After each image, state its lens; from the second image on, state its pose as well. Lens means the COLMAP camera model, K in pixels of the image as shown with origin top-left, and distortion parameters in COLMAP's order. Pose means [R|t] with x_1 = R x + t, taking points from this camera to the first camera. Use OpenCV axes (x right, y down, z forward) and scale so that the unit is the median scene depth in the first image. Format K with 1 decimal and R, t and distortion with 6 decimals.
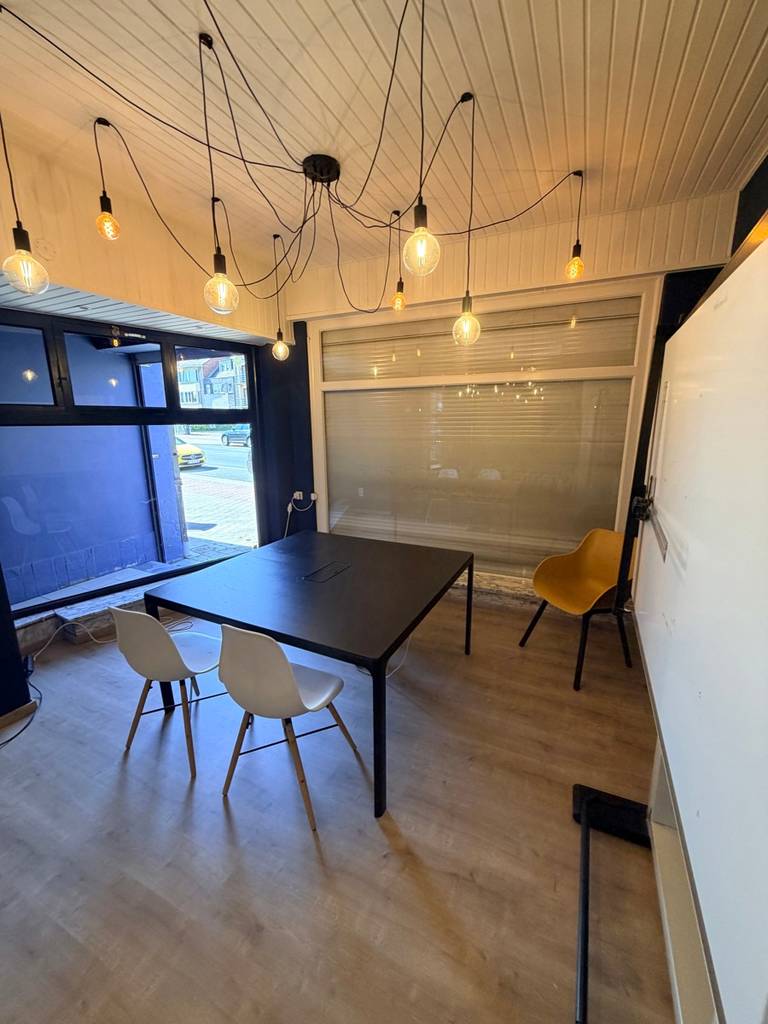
lens RADIAL K [[409.5, 0, 390.4], [0, 409.5, 508.7], [0, 0, 1]] dist [-0.004074, 0.001355]
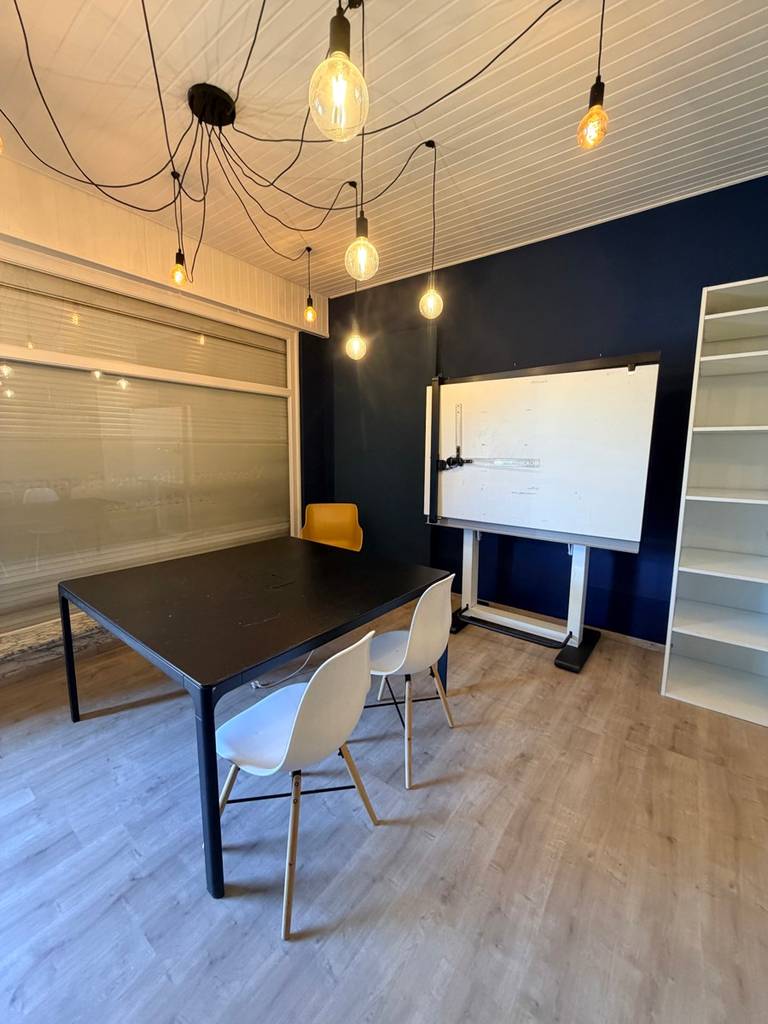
lens RADIAL K [[409.5, 0, 374.2], [0, 409.5, 511.7], [0, 0, 1]] dist [-0.004074, 0.001355]
pose [[0.216830, -0.138991, 0.966264, -1.563772], [0.184525, 0.977804, 0.099243, -0.045916], [-0.958611, 0.156781, 0.237664, 0.938127]]
